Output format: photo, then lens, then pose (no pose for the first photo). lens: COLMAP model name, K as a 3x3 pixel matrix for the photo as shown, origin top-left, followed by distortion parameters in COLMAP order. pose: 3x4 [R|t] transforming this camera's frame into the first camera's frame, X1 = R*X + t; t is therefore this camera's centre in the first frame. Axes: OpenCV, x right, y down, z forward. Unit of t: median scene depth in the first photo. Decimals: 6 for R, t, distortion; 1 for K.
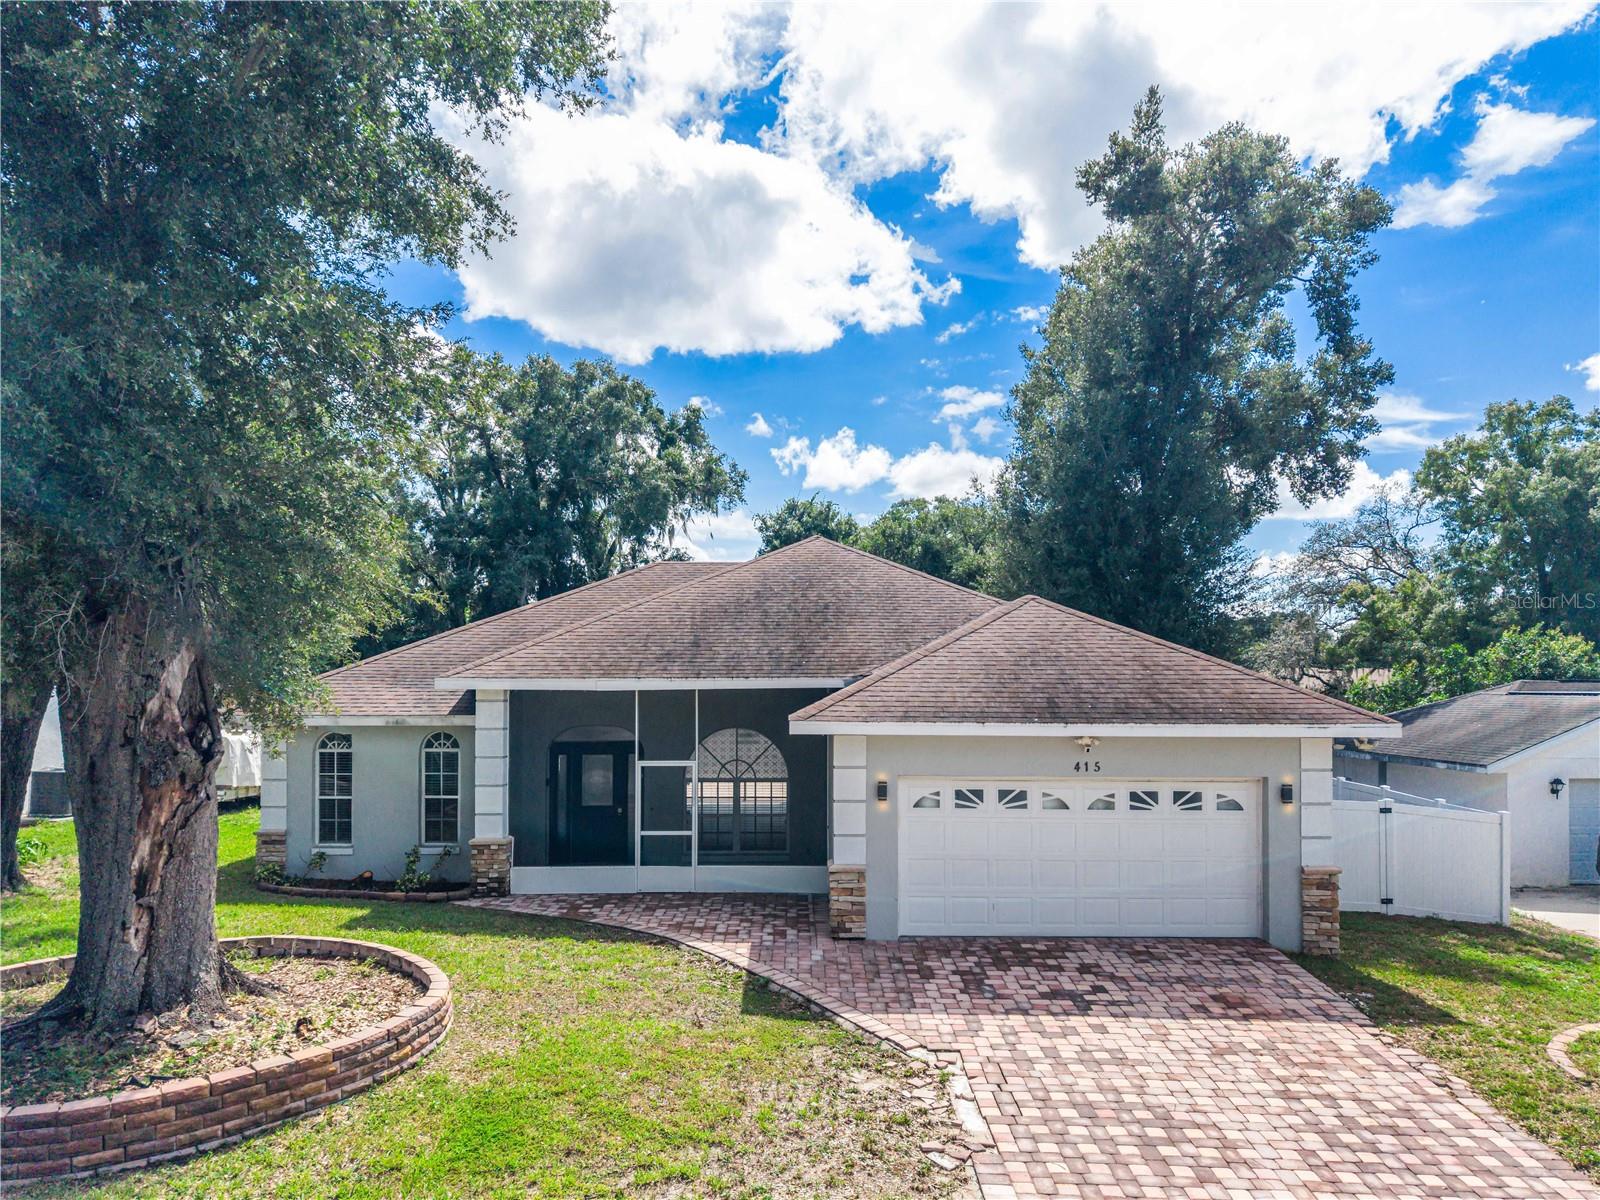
lens RADIAL K [[1240.2, 0, 797.4], [0, 1240.2, 730.1], [0, 0, 1]] dist [0.017868, -0.003817]
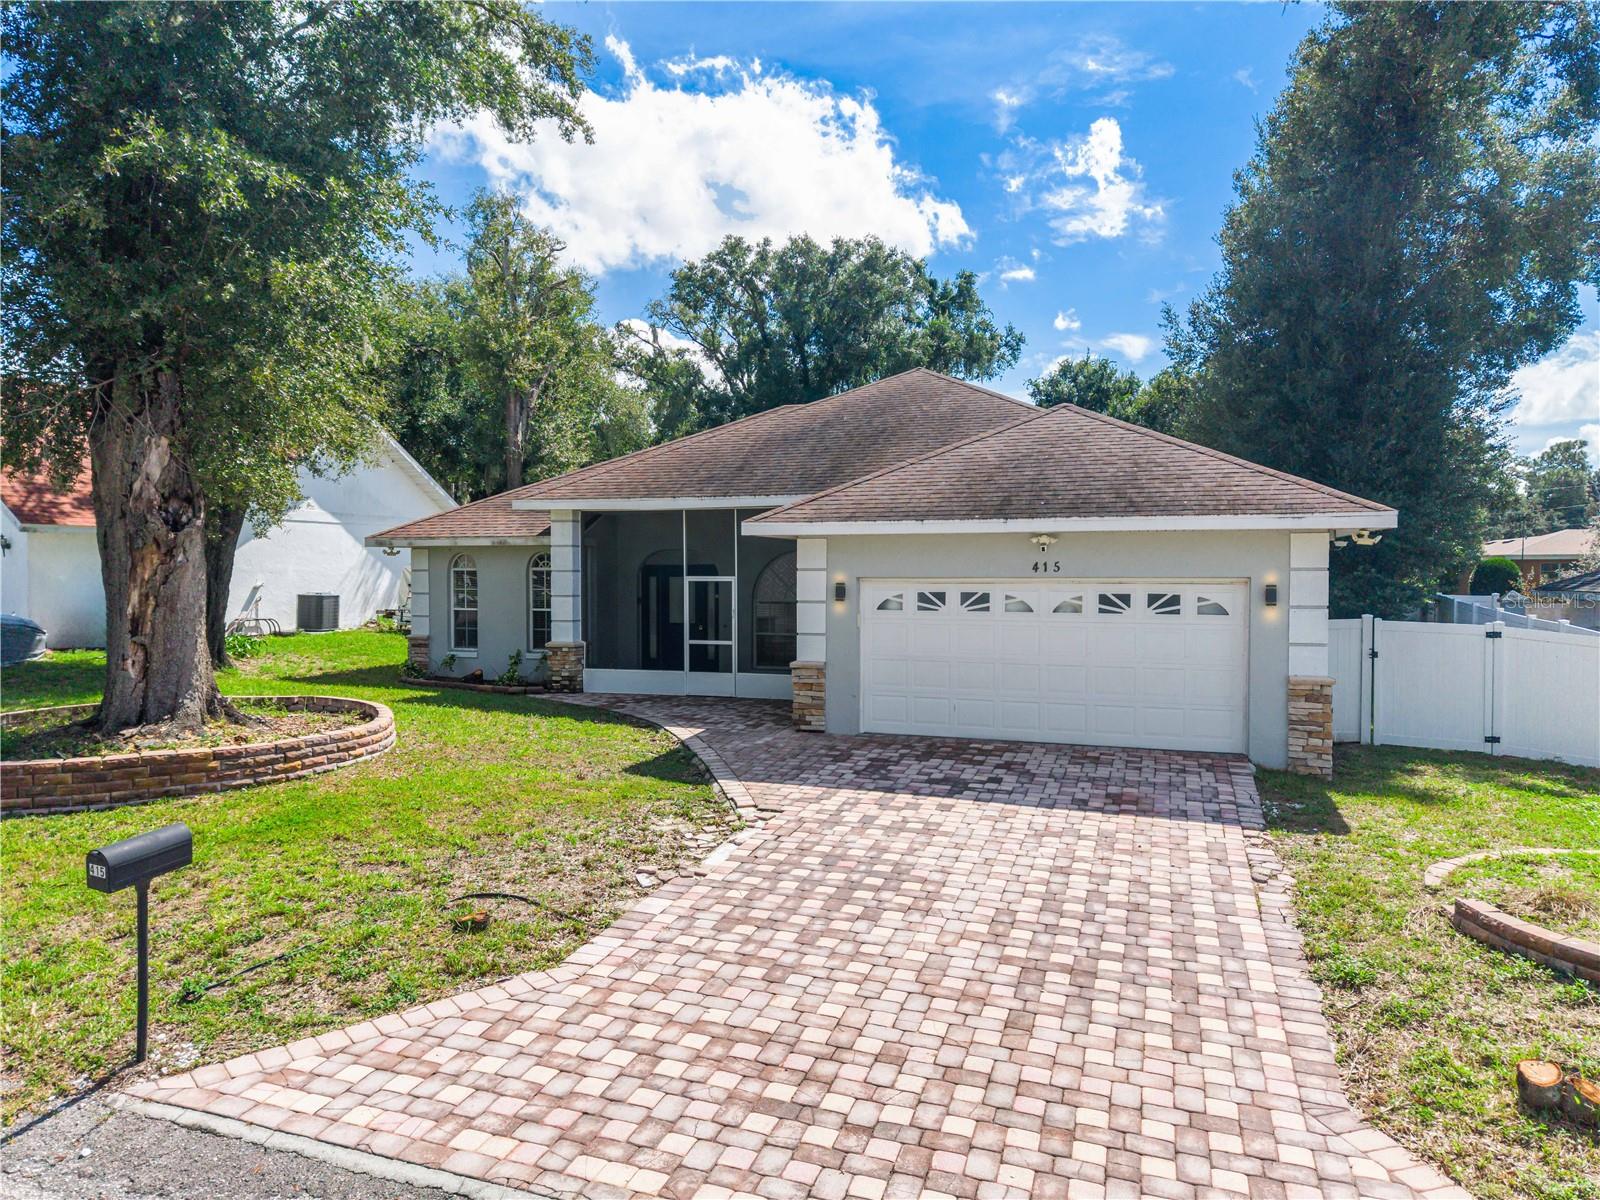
lens RADIAL K [[1182.5, 0, 733.2], [0, 1182.5, 658.1], [0, 0, 1]] dist [0.110594, -0.181019]
pose [[0.932881, 0.025196, -0.359303, 0.341712], [-0.013322, 0.999281, 0.035484, 0.070994], [0.359939, -0.028315, 0.932546, 0.040317]]
